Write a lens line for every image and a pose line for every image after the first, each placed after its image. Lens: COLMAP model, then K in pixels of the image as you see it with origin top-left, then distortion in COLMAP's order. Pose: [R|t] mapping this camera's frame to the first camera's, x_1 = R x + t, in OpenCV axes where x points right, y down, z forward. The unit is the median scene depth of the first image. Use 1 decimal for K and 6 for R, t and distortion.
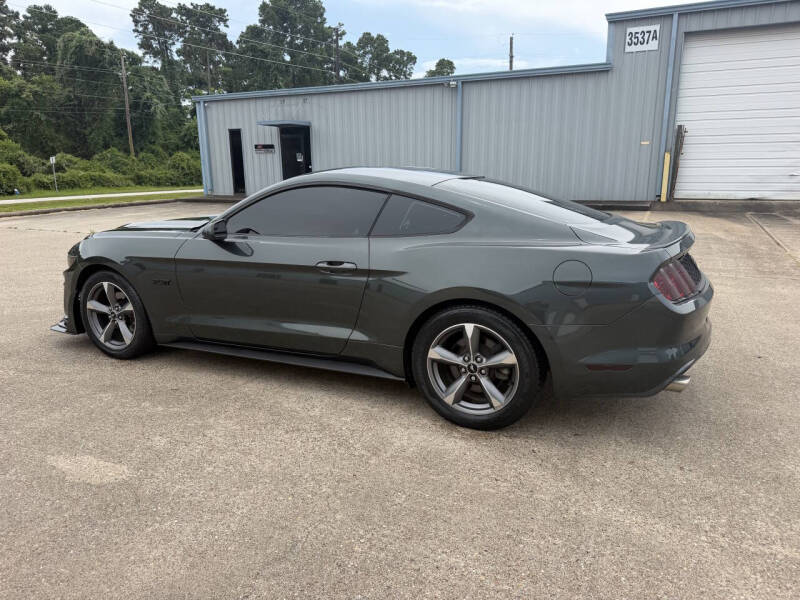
lens RADIAL K [[574.4, 0, 396.3], [0, 574.4, 300.4], [0, 0, 1]] dist [0.025629, -0.030057]
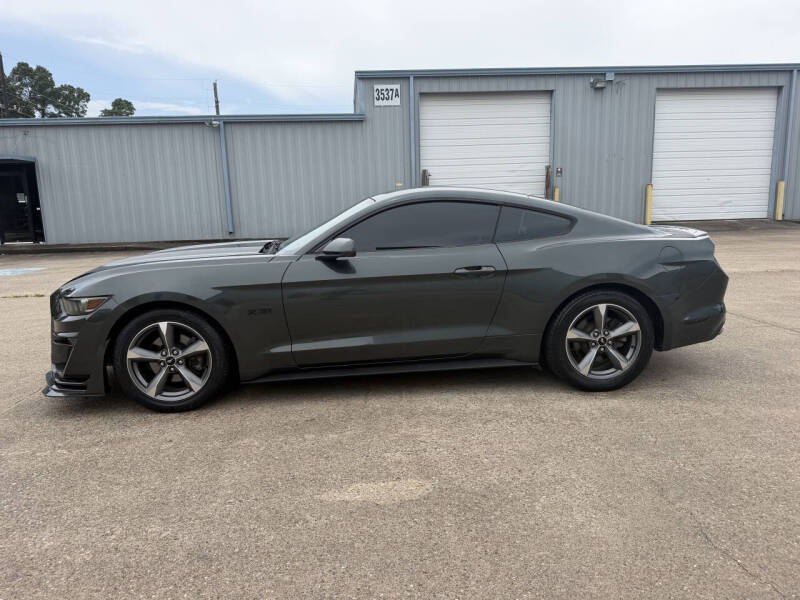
lens RADIAL K [[568.2, 0, 396.5], [0, 568.2, 305.0], [0, 0, 1]] dist [0.052705, -0.063290]
pose [[0.861803, -0.101543, 0.496975, -0.174507], [0.134222, 0.990486, -0.030377, 0.004188], [-0.489162, 0.092884, 0.867233, 0.028610]]
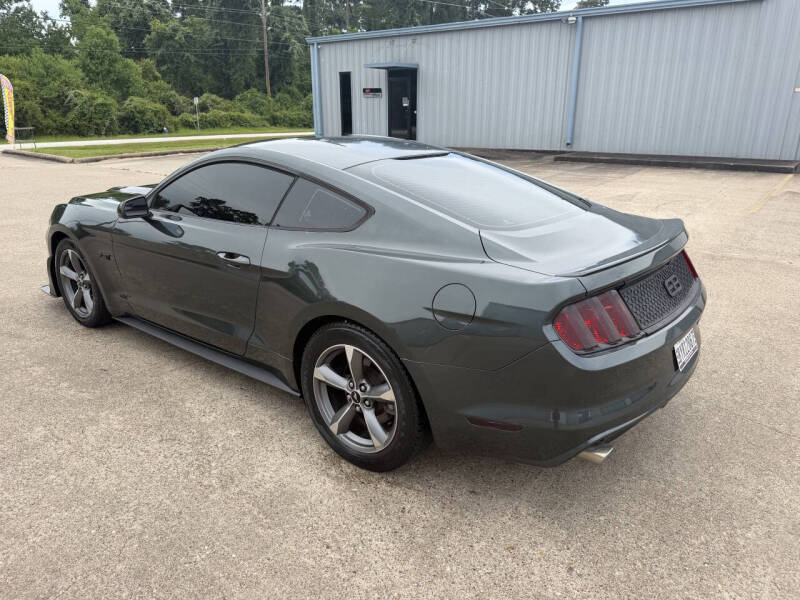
lens RADIAL K [[573.7, 0, 400.0], [0, 573.7, 300.0], [0, 0, 1]] dist [0.022063, -0.027612]
pose [[0.973493, 0.082370, -0.213371, 0.073954], [-0.061681, 0.992883, 0.101877, -0.022697], [0.220244, -0.086016, 0.971645, 0.044321]]
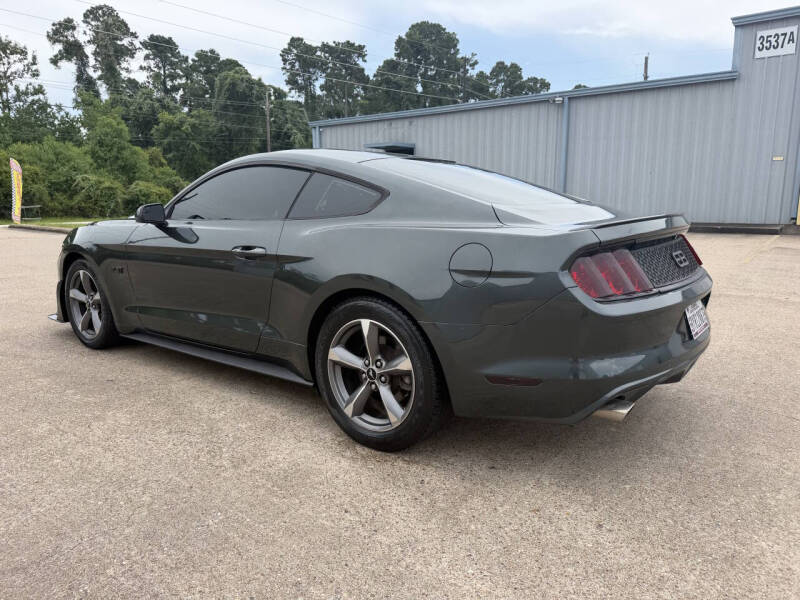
lens RADIAL K [[573.5, 0, 403.6], [0, 573.5, 299.4], [0, 0, 1]] dist [0.023936, -0.028205]
pose [[0.976644, 0.043572, -0.210398, 0.071119], [-0.053812, 0.997617, -0.043190, 0.008938], [0.208015, 0.053503, 0.976661, 0.039904]]
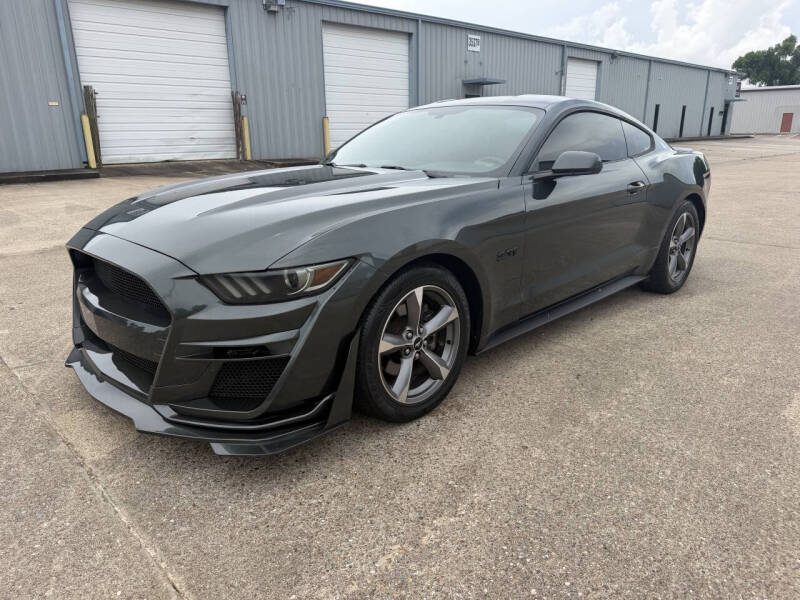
lens RADIAL K [[572.8, 0, 399.2], [0, 572.8, 298.9], [0, 0, 1]] dist [0.036264, -0.047249]
pose [[0.331312, -0.260412, 0.906872, -0.282730], [0.225506, 0.955157, 0.191892, -0.036637], [-0.916176, 0.140929, 0.375180, 0.227565]]
